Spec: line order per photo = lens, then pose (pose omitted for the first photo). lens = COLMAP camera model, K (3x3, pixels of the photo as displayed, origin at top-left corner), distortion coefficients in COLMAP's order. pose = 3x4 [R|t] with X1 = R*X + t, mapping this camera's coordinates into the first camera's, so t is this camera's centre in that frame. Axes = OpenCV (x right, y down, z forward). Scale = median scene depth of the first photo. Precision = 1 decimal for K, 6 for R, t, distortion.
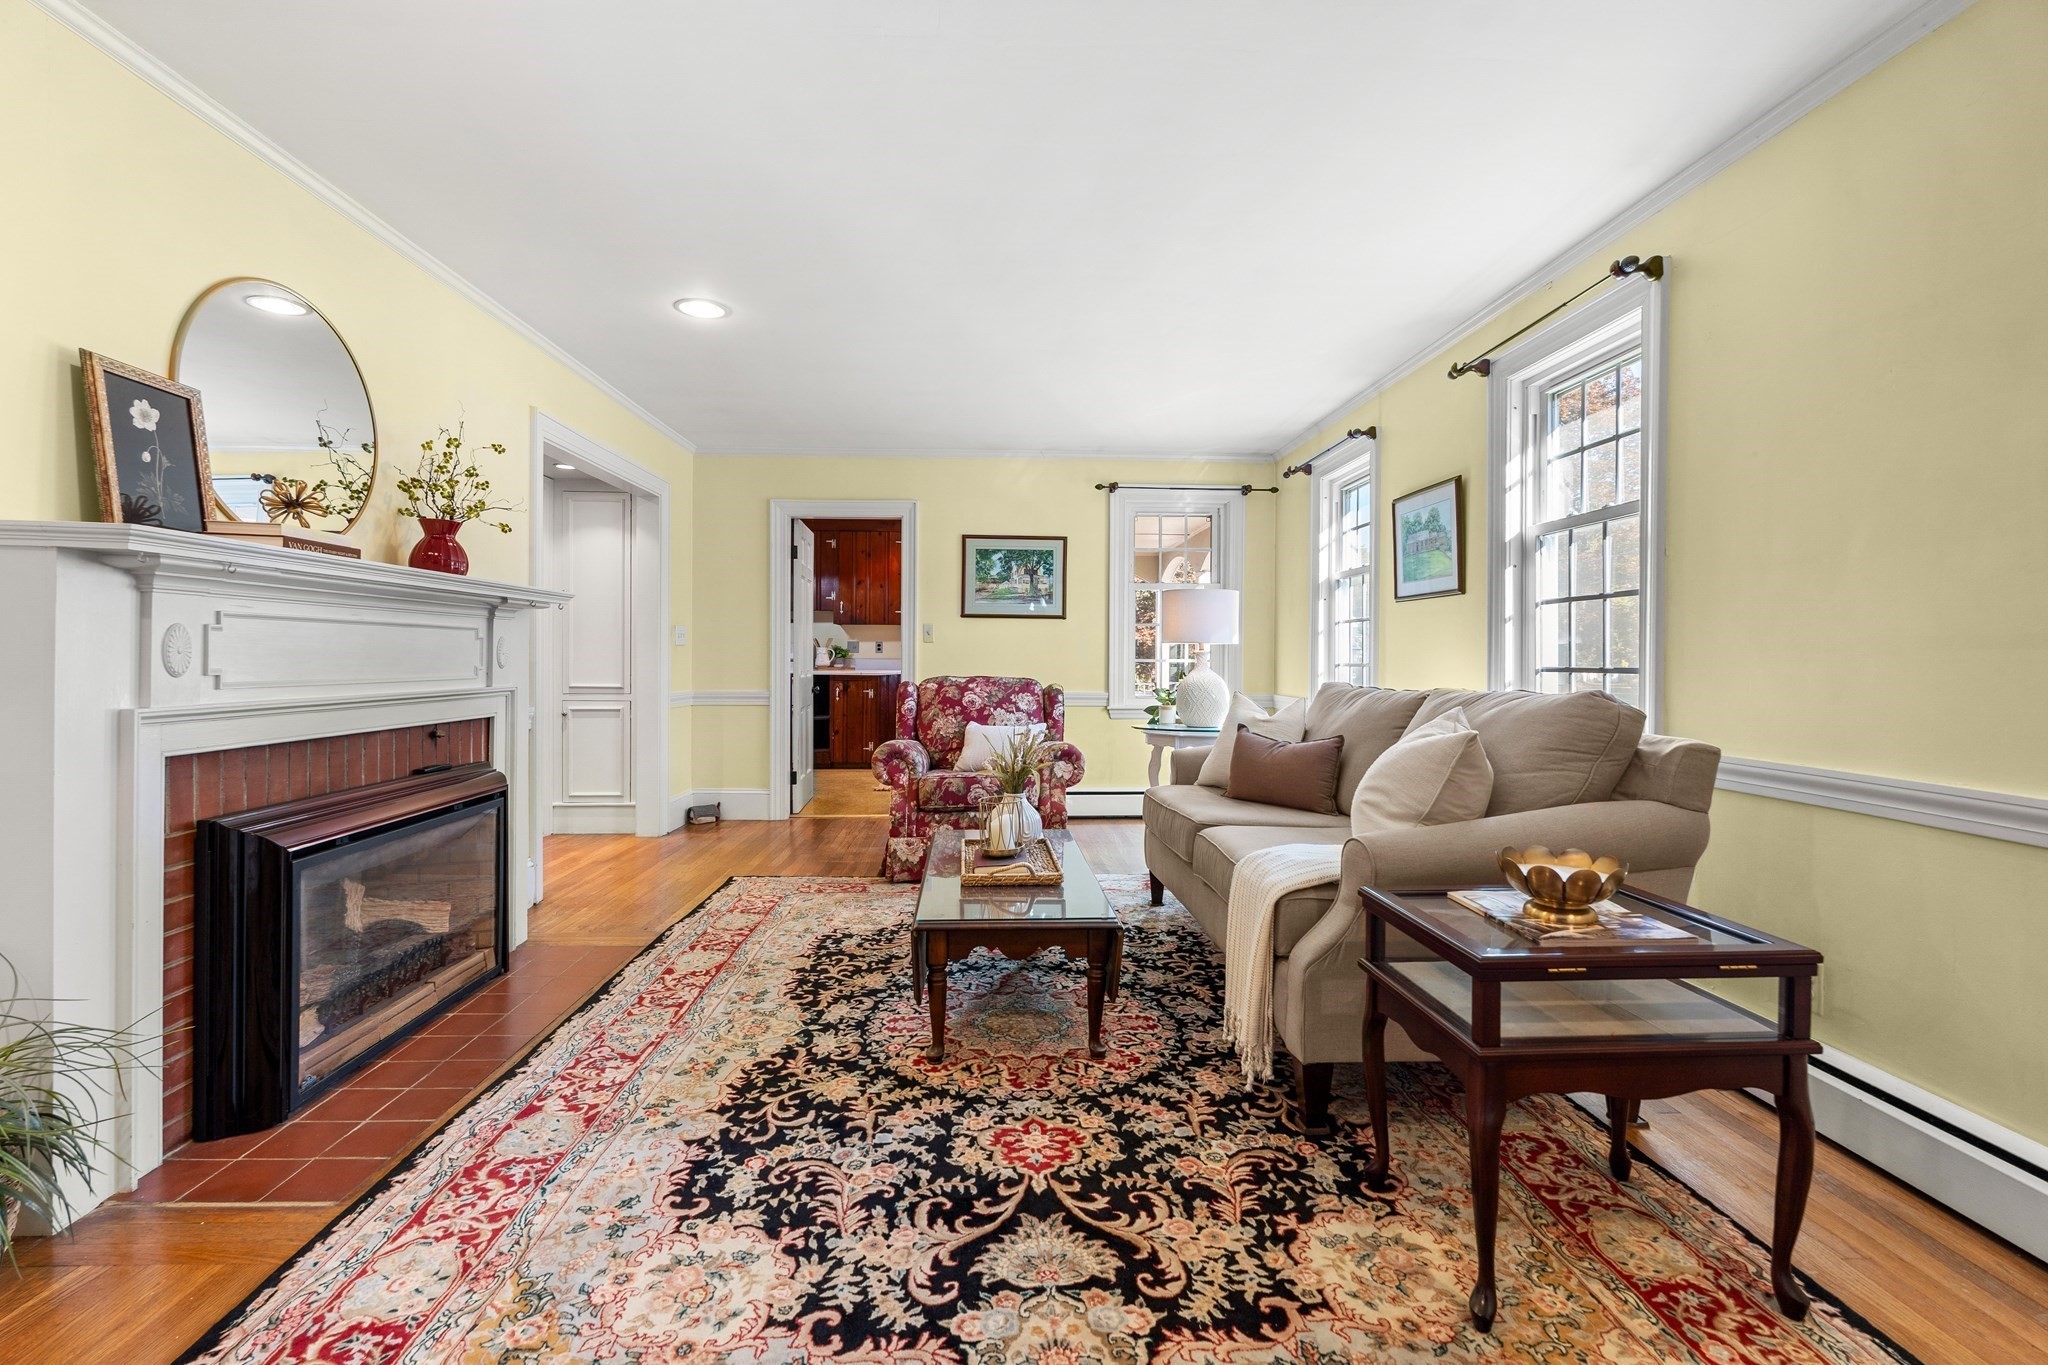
lens RADIAL K [[910.4, 0, 1032.0], [0, 910.4, 668.3], [0, 0, 1]] dist [-0.001347, -0.000193]
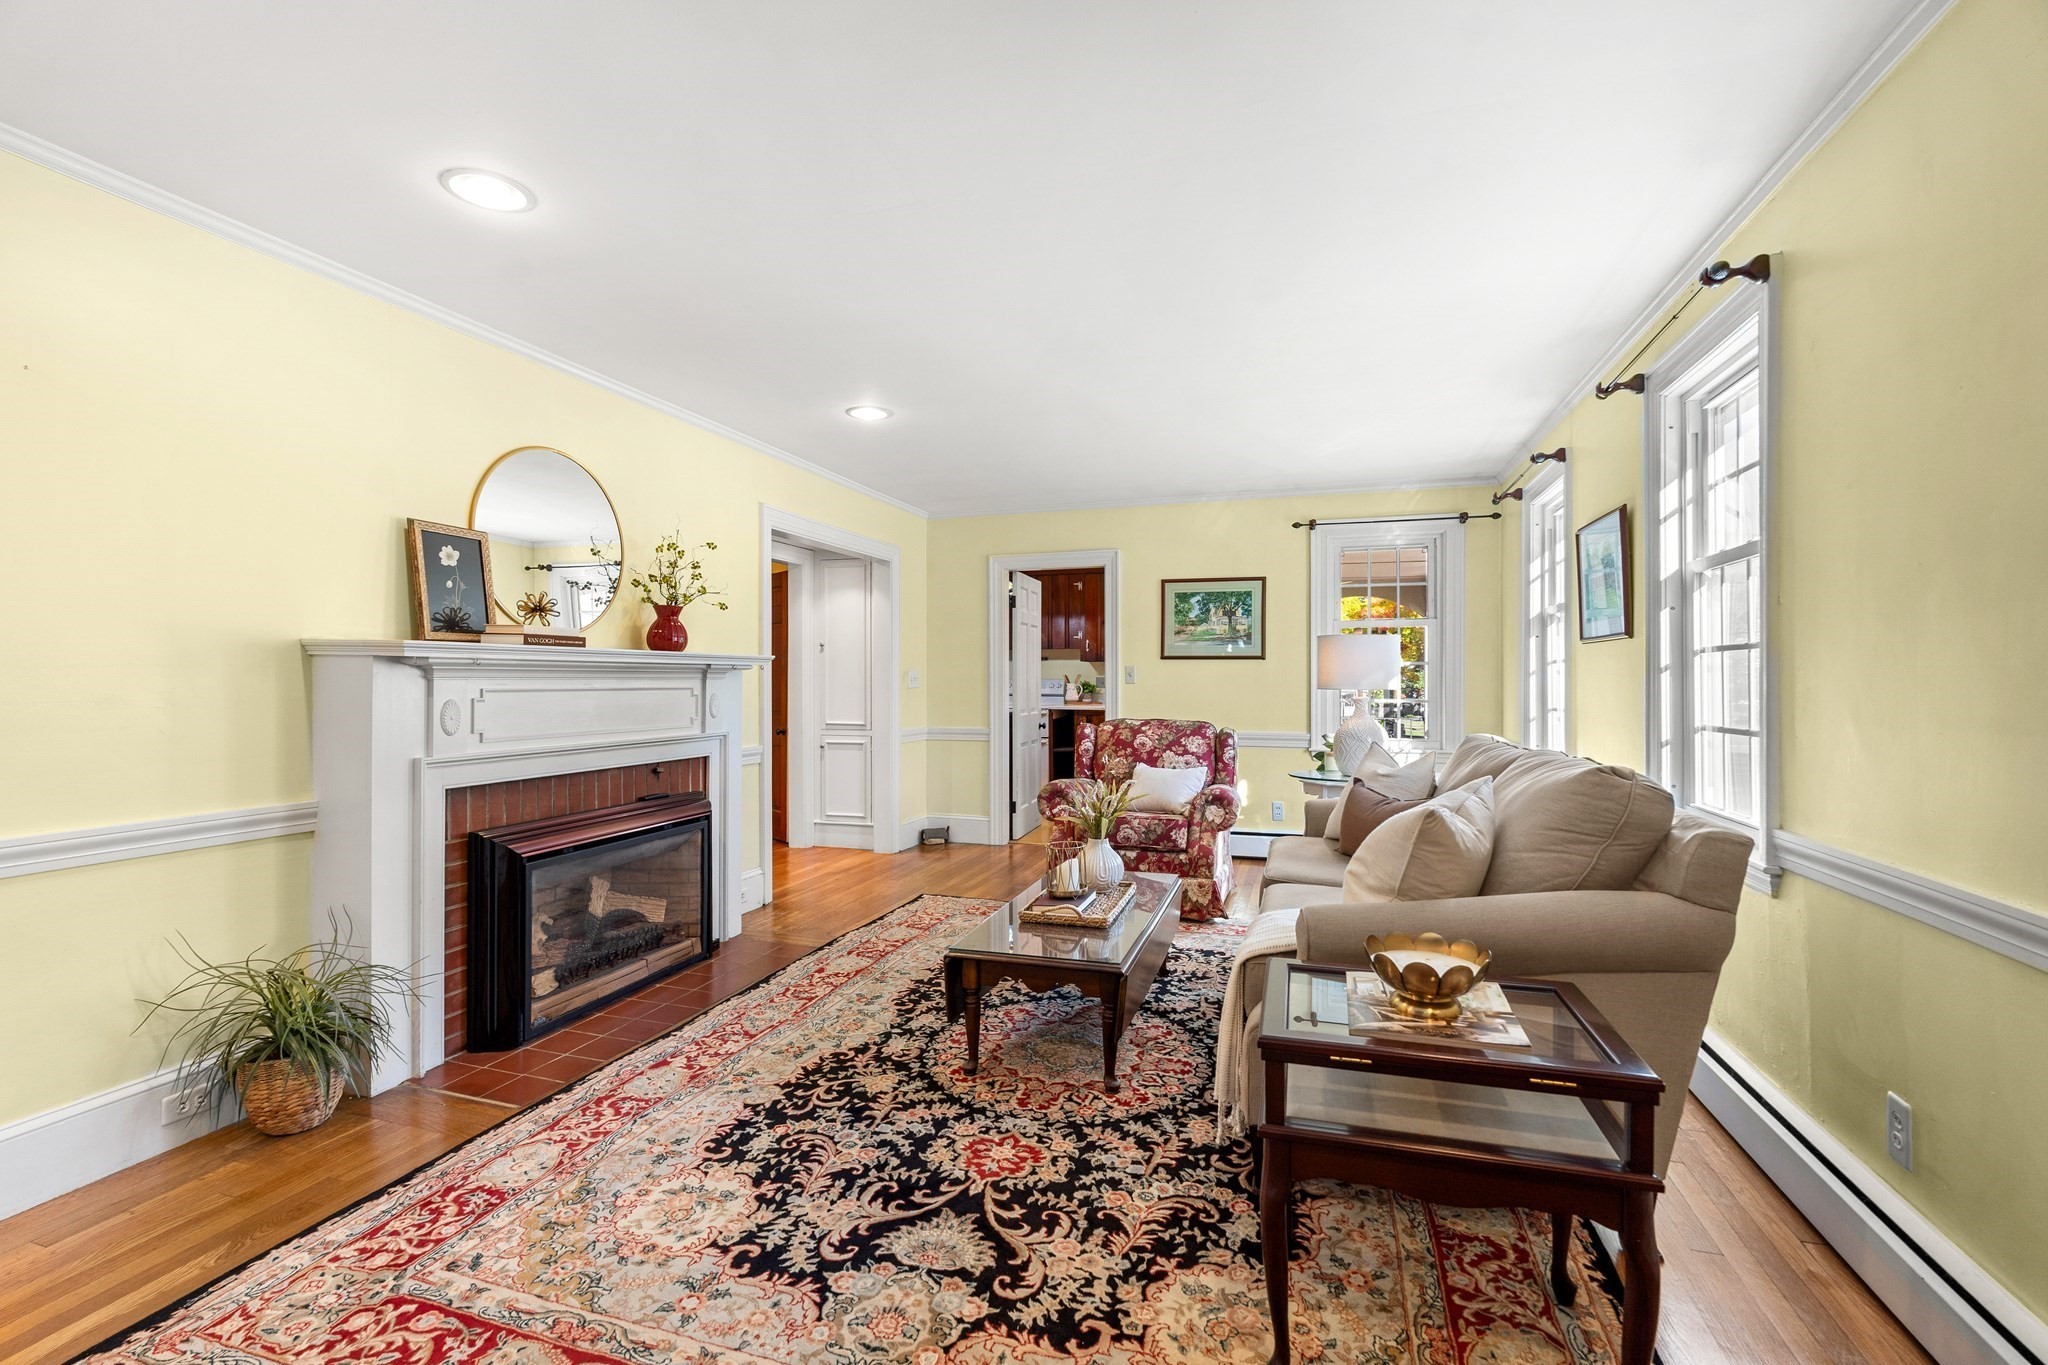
lens RADIAL K [[904.3, 0, 1031.7], [0, 904.3, 687.8], [0, 0, 1]] dist [-0.000915, -0.000145]
pose [[0.936509, -0.003741, -0.350625, 0.391089], [0.002054, 0.999984, -0.005182, -0.049594], [0.350639, 0.004133, 0.936502, -0.041578]]
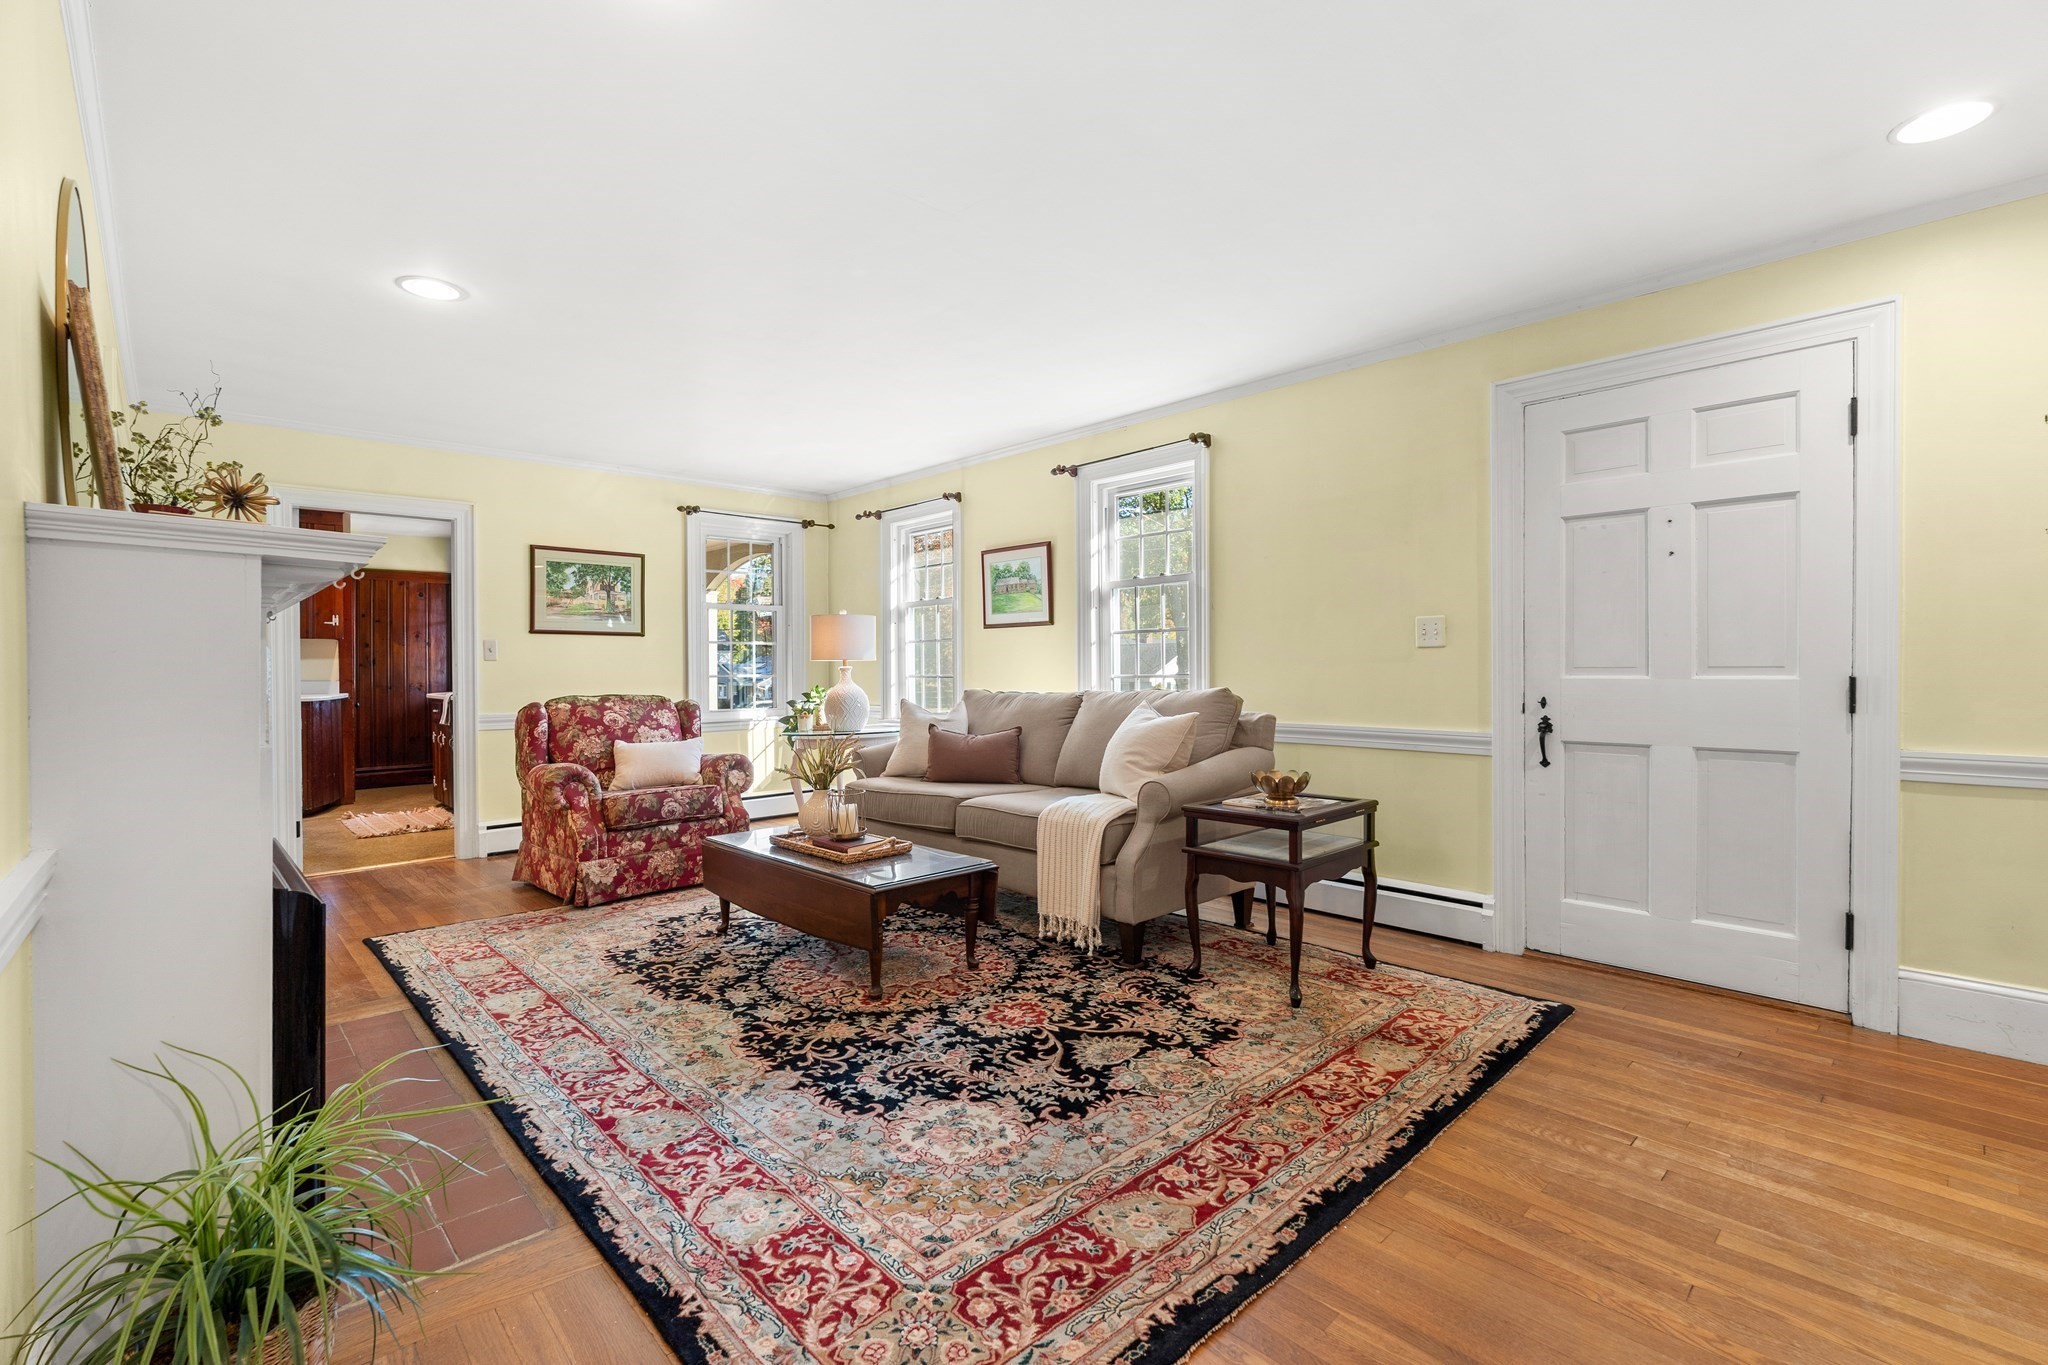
lens RADIAL K [[903.6, 0, 1024.0], [0, 903.6, 682.5], [0, 0, 1]] dist [-0.000339, 0.000229]
pose [[0.758717, -0.020454, 0.651100, -0.797608], [0.020527, 0.999761, 0.007488, -0.005910], [-0.651097, 0.007684, 0.758955, -0.075309]]
